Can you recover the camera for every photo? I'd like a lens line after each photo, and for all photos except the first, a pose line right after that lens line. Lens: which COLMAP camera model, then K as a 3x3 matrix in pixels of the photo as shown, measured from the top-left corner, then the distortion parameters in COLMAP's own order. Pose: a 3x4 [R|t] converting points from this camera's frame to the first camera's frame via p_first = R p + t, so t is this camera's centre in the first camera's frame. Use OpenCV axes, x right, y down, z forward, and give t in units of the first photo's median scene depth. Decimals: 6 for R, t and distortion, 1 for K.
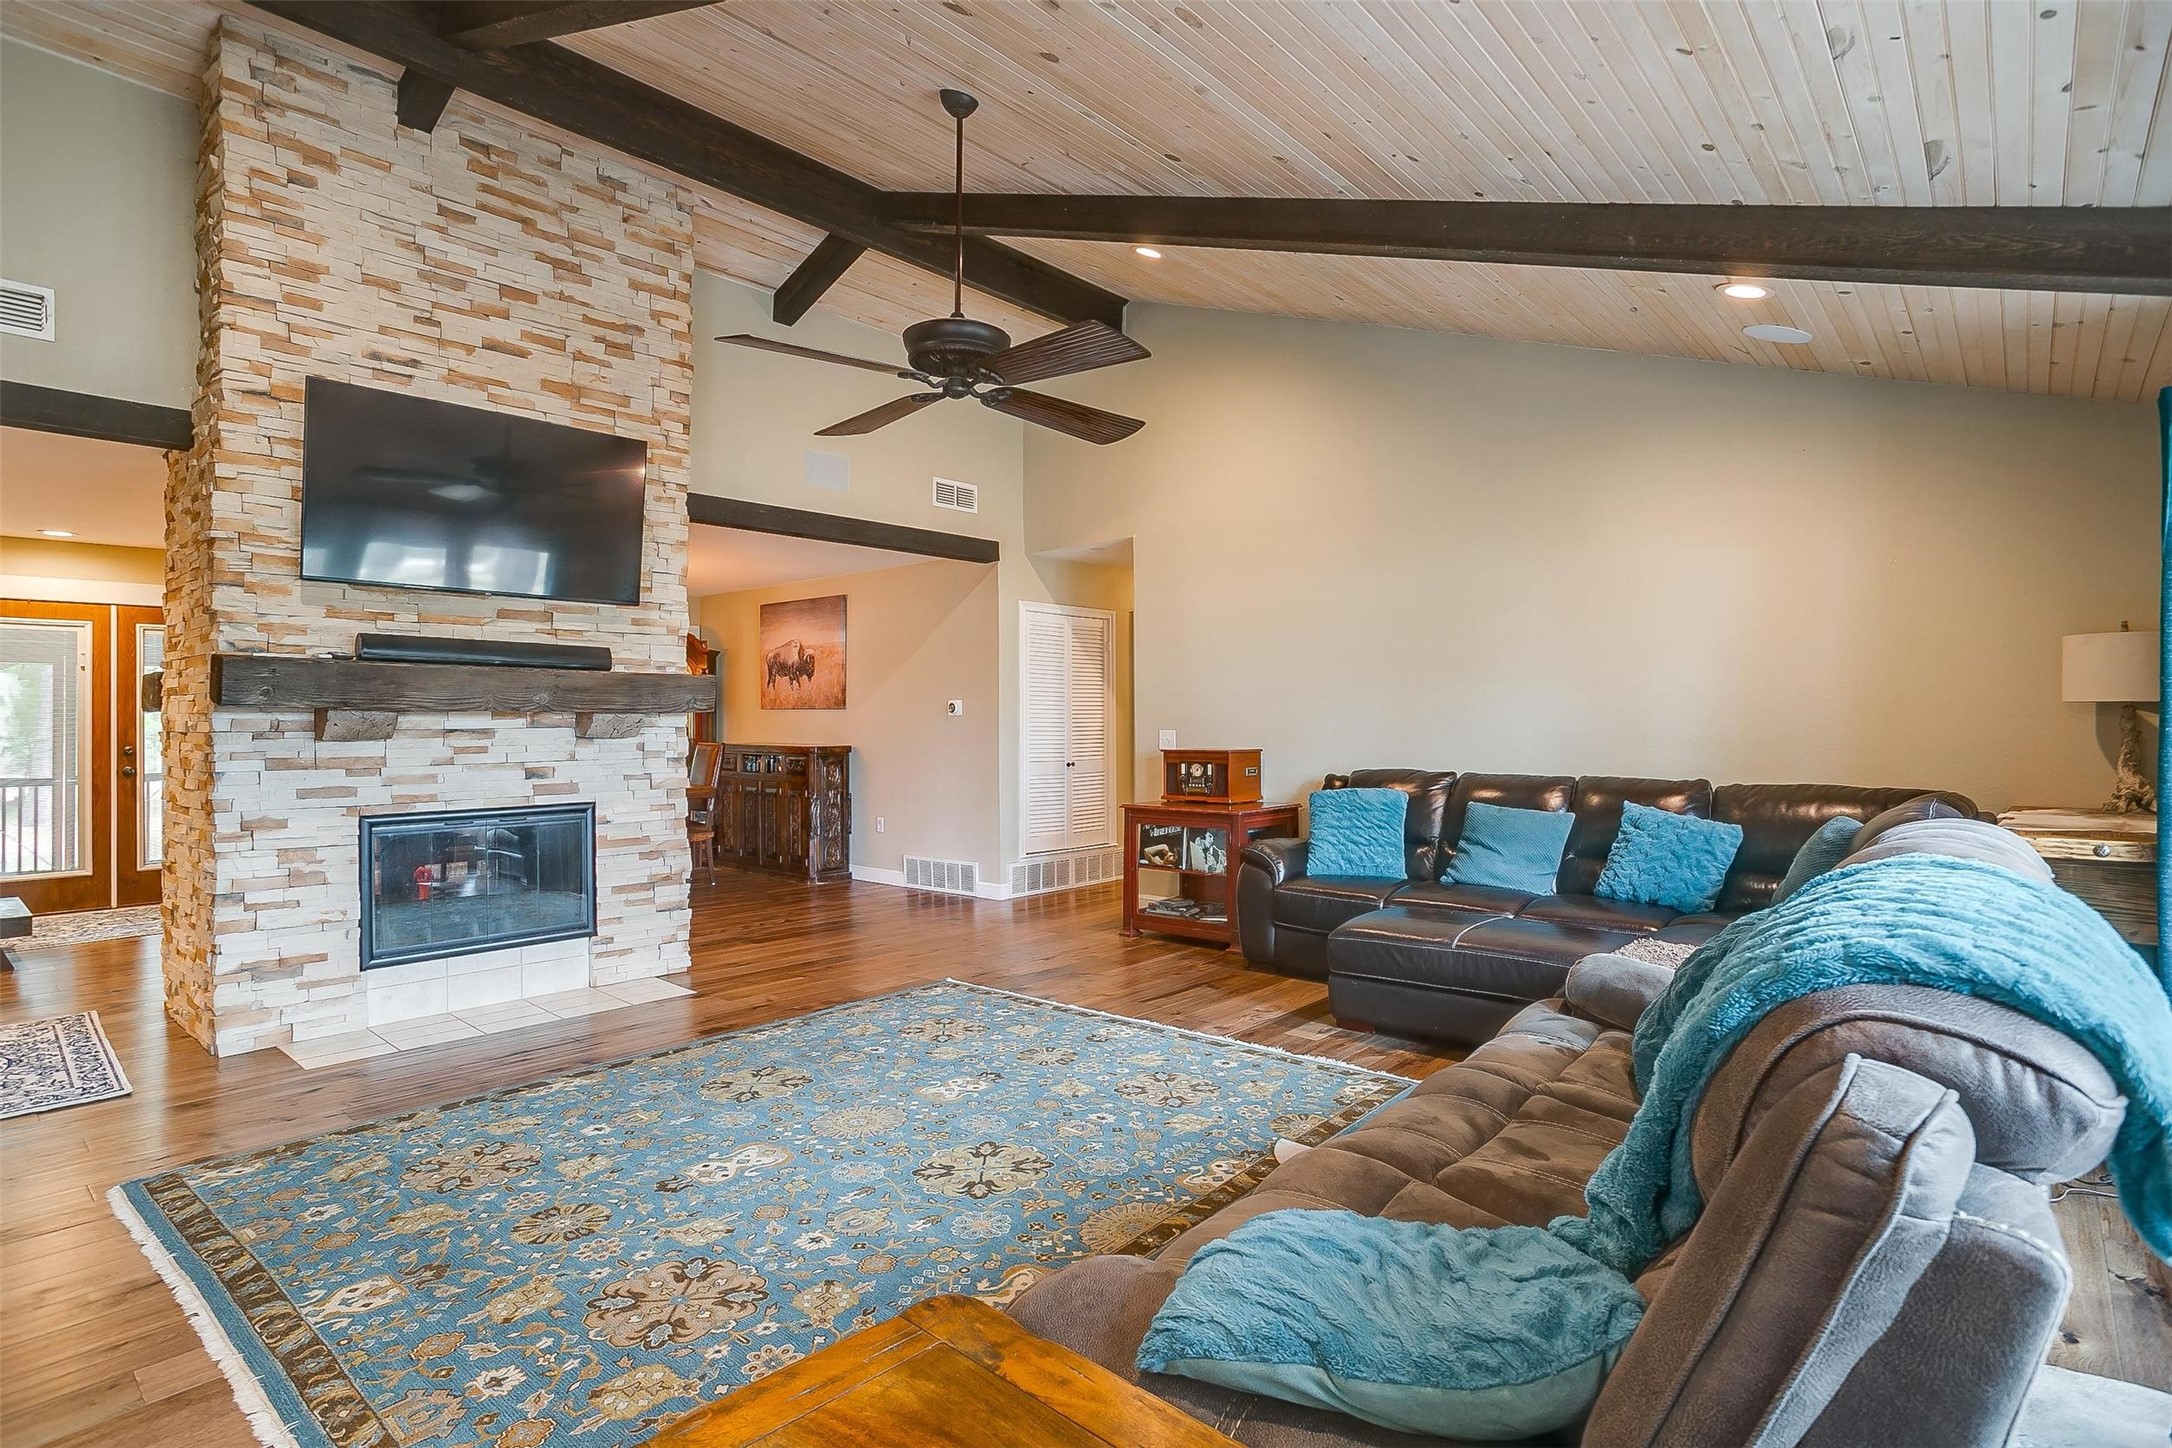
lens RADIAL K [[1087.2, 0, 1086.0], [0, 1087.2, 724.0], [0, 0, 1]] dist [-0.046887, 0.027964]
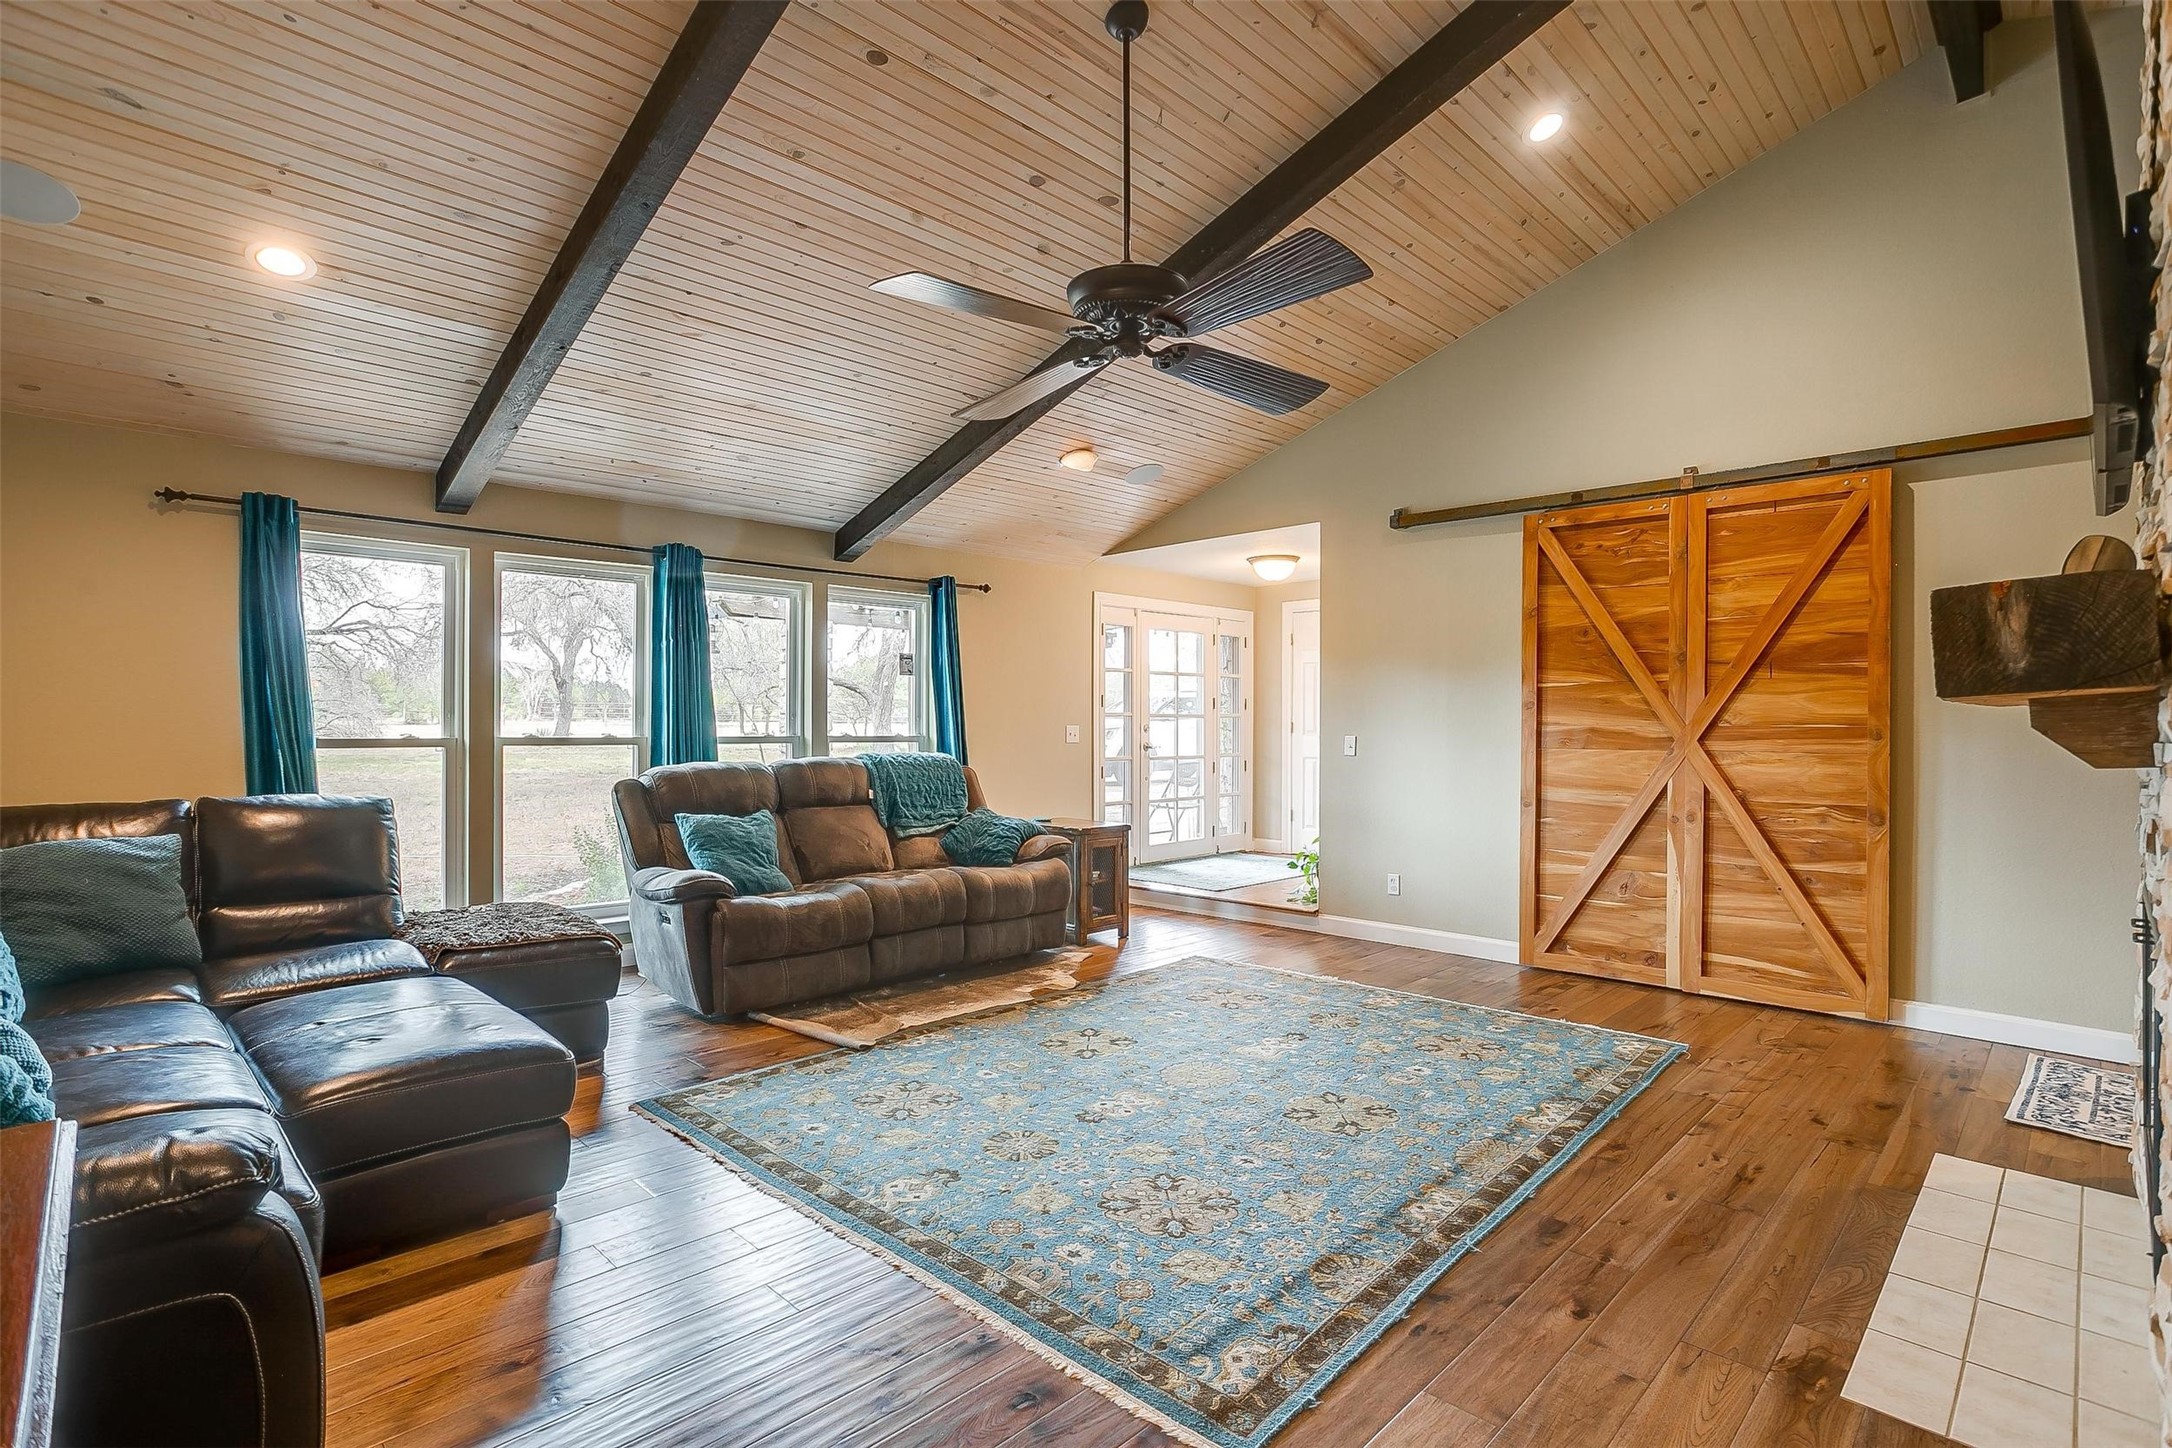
lens RADIAL K [[1055.3, 0, 1089.5], [0, 1055.3, 724.7], [0, 0, 1]] dist [-0.063760, 0.040686]
pose [[-0.998483, 0.001563, 0.055034, -0.127365], [0.001752, 0.999993, 0.003386, -0.004376], [-0.055028, 0.003477, -0.998479, 1.743192]]
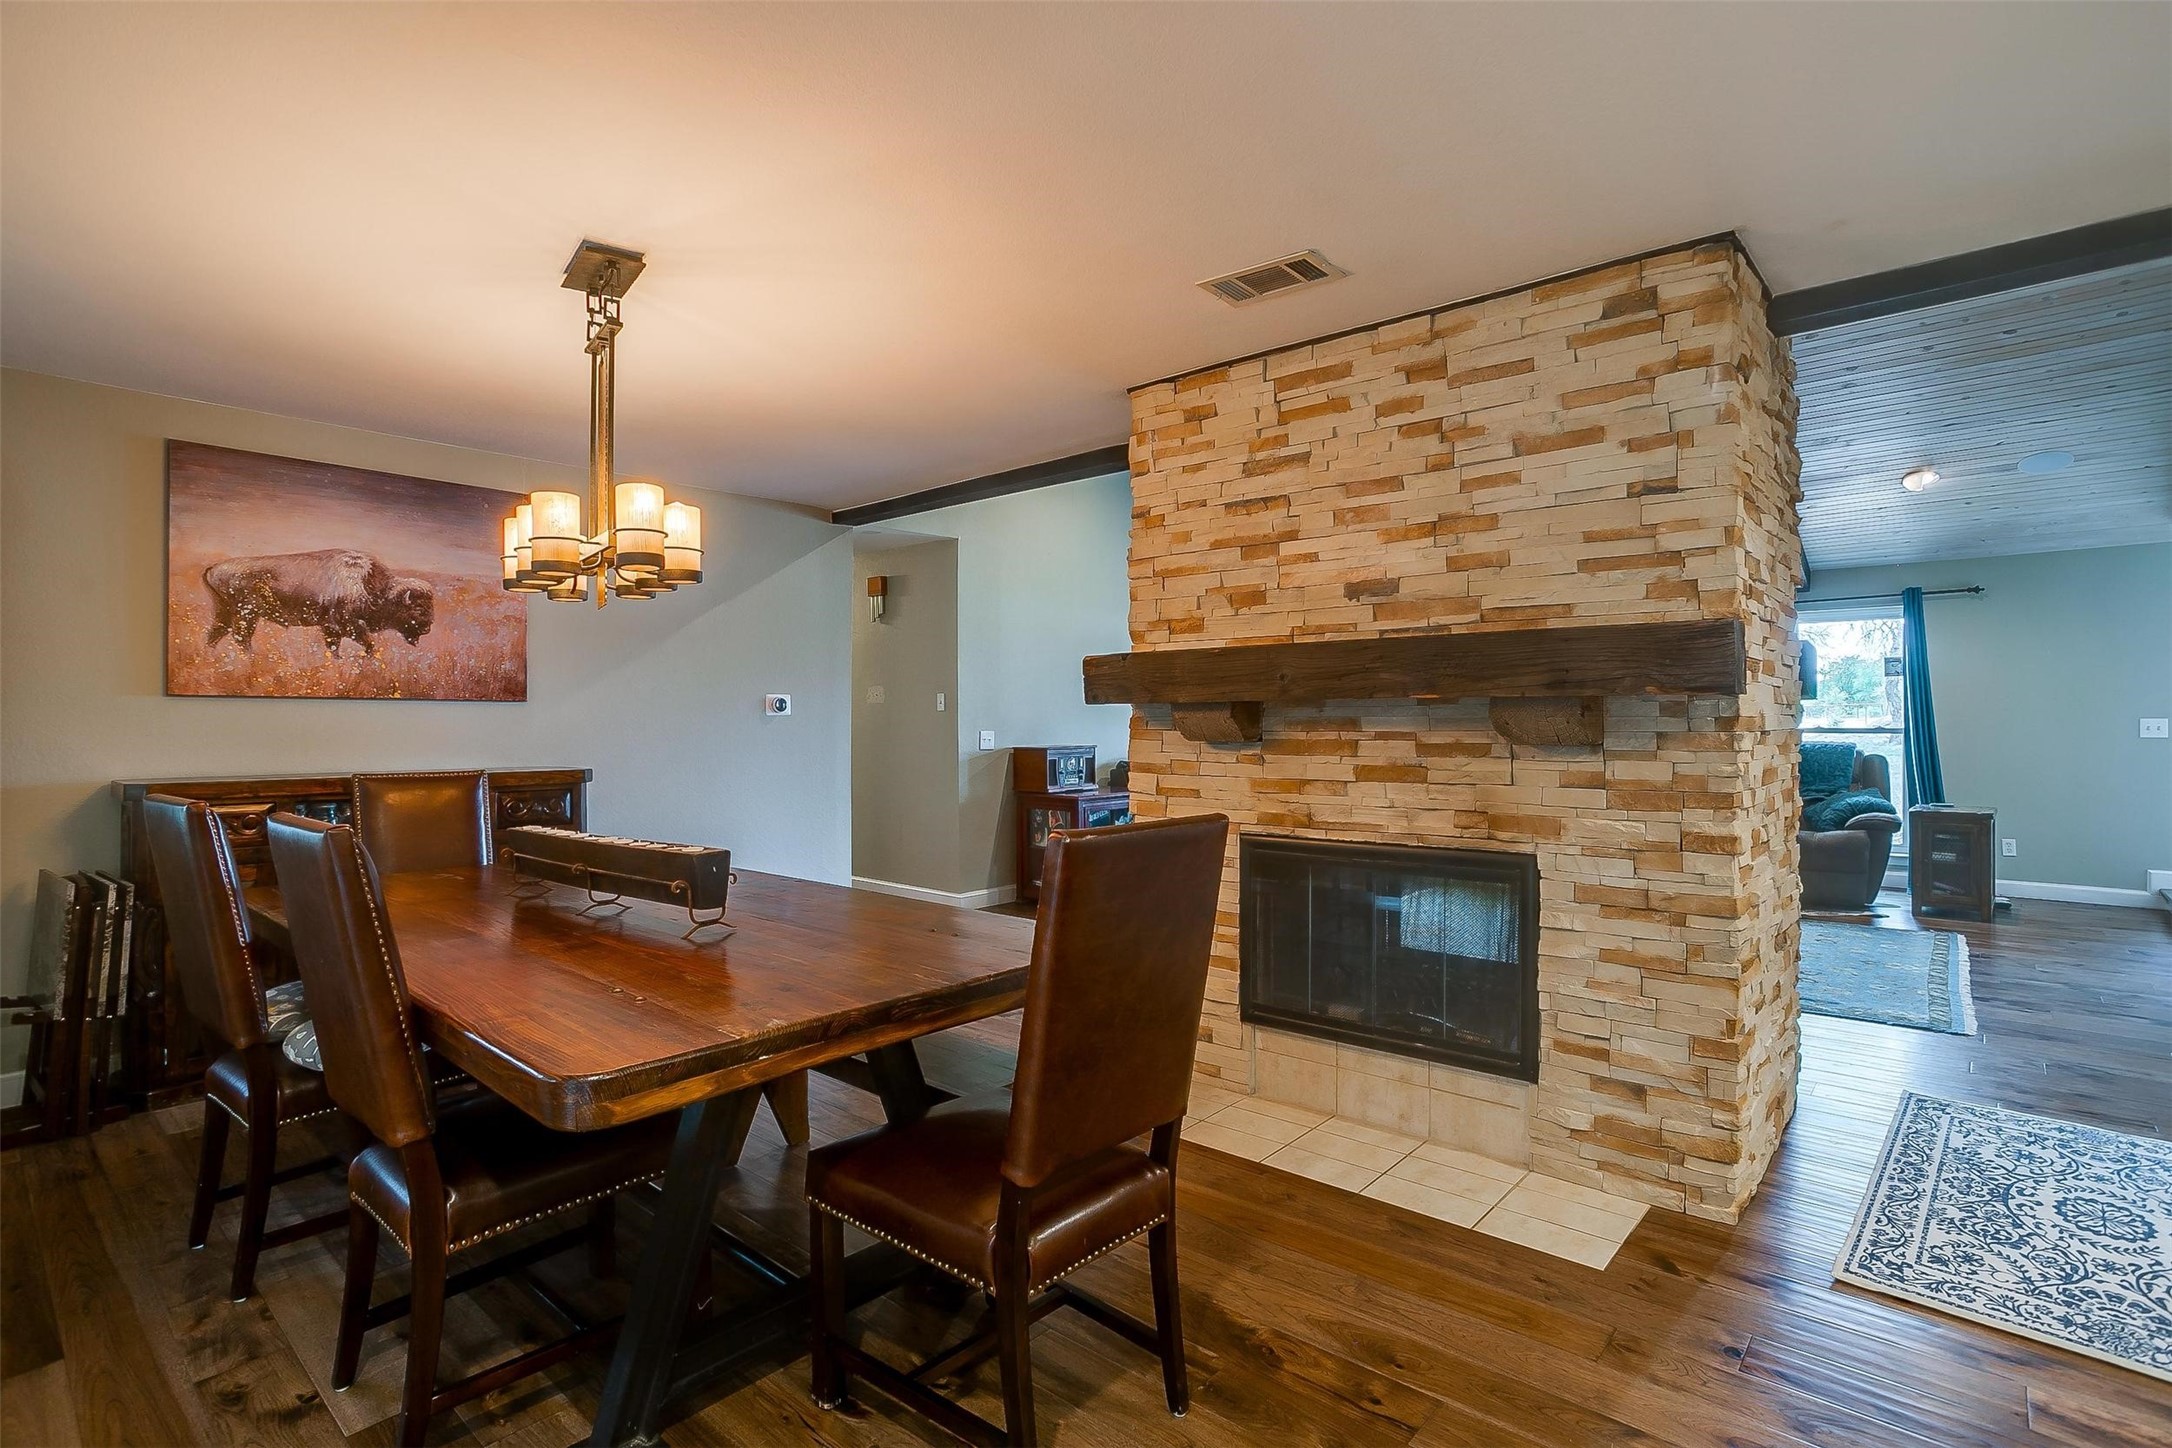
lens RADIAL K [[1055.3, 0, 1089.5], [0, 1055.3, 724.7], [0, 0, 1]] dist [-0.063760, 0.040686]
pose [[-0.003379, -0.000529, 0.999994, -1.651734], [0.007914, 0.999969, 0.000555, -0.000147], [-0.999963, 0.007916, -0.003374, 1.572225]]
